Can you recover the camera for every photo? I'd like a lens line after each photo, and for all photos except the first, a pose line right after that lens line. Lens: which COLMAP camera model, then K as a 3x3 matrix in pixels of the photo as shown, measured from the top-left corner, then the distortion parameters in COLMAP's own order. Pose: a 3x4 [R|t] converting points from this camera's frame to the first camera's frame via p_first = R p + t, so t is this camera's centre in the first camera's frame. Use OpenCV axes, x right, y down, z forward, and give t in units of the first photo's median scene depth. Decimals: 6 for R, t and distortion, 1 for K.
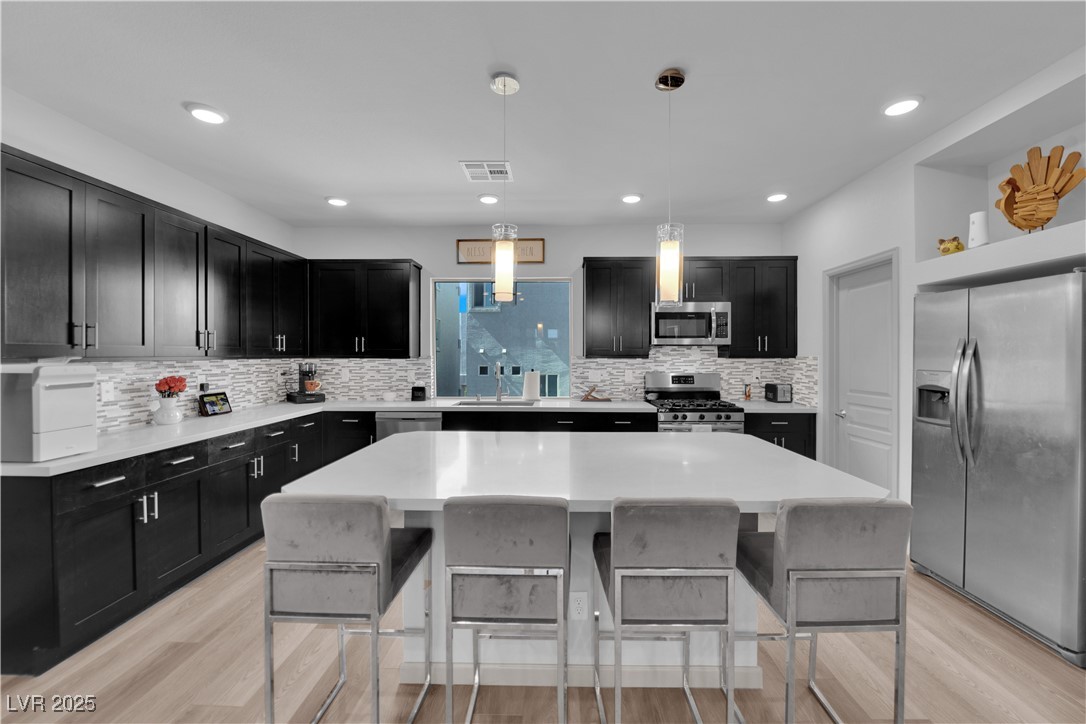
lens RADIAL K [[440.7, 0, 547.2], [0, 440.7, 356.6], [0, 0, 1]] dist [-0.004076, -0.006778]
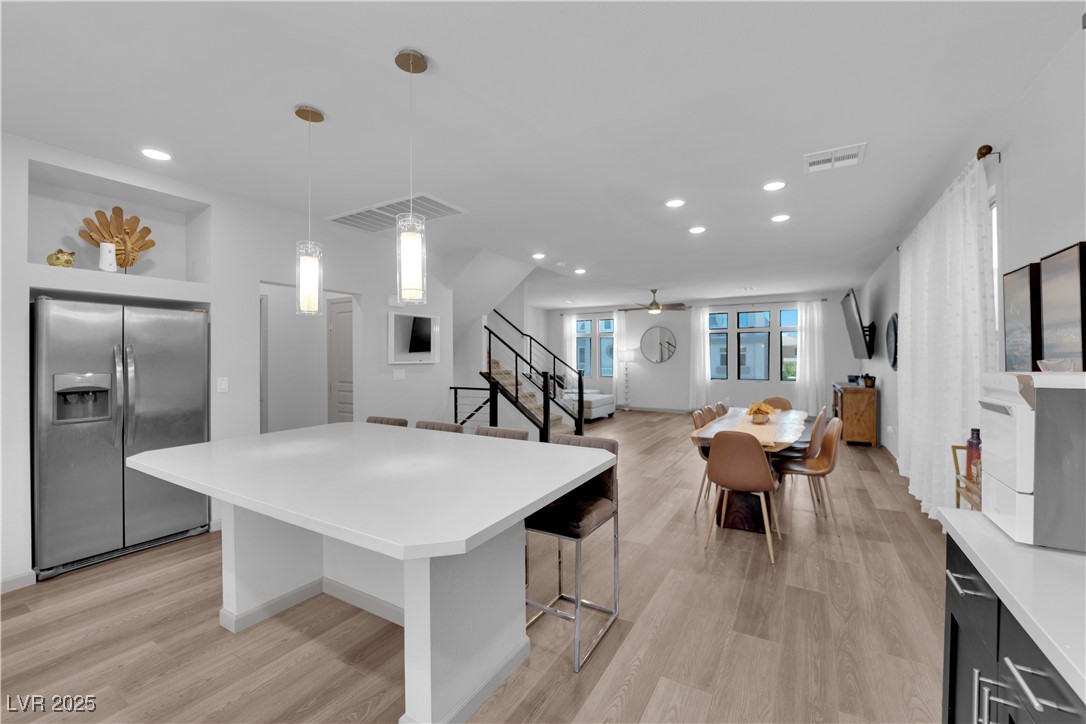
lens RADIAL K [[440.7, 0, 547.2], [0, 440.7, 356.6], [0, 0, 1]] dist [-0.004076, -0.006778]
pose [[-0.876563, 0.003857, 0.481271, -0.402156], [0.006082, 0.999977, 0.003063, -0.004043], [-0.481248, 0.005612, -0.876566, 0.858183]]
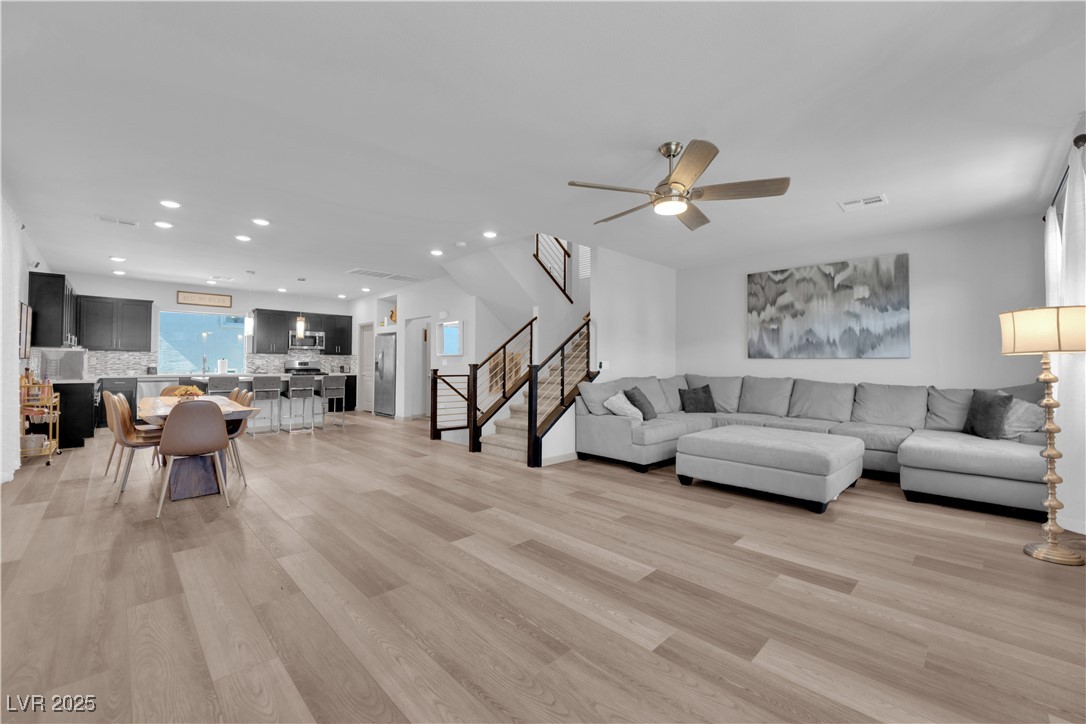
lens RADIAL K [[440.7, 0, 547.2], [0, 440.7, 356.6], [0, 0, 1]] dist [-0.004076, -0.006778]
pose [[0.690908, 0.016369, 0.722758, -0.509167], [-0.004243, 0.999818, -0.018587, 0.054770], [-0.722931, 0.009775, 0.690852, -1.622467]]
